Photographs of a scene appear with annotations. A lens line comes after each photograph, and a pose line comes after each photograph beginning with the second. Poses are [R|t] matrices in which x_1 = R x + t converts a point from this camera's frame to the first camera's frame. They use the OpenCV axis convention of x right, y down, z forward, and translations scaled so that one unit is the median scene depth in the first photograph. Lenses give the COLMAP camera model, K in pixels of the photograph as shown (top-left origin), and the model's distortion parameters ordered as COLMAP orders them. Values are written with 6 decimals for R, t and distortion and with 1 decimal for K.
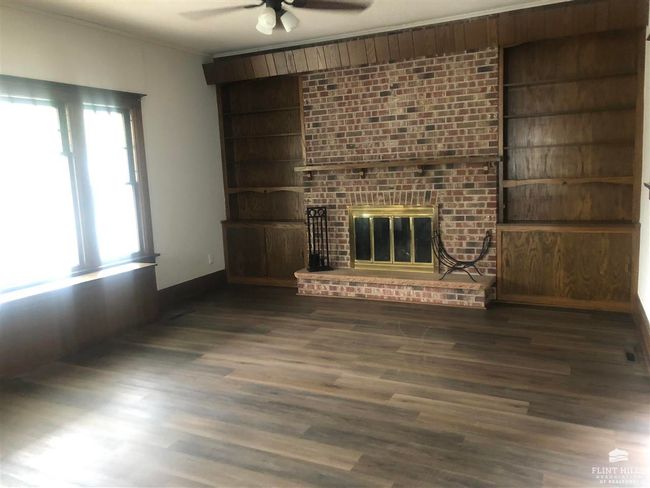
lens RADIAL K [[525.9, 0, 324.7], [0, 525.9, 264.3], [0, 0, 1]] dist [-0.003499, -0.003214]
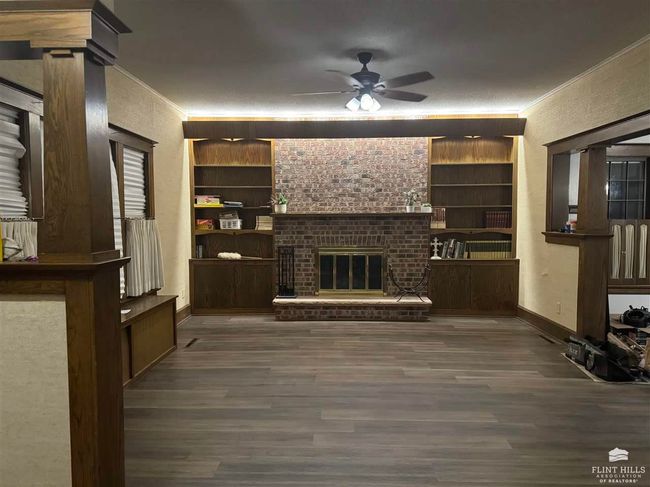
lens RADIAL K [[450.9, 0, 325.0], [0, 450.9, 243.5], [0, 0, 1]] dist [0.006427, 0.000929]
pose [[0.905847, 0.022014, 0.423033, -0.415450], [0.037416, 0.990588, -0.131667, 0.027590], [-0.421950, 0.135099, 0.896497, 0.024717]]
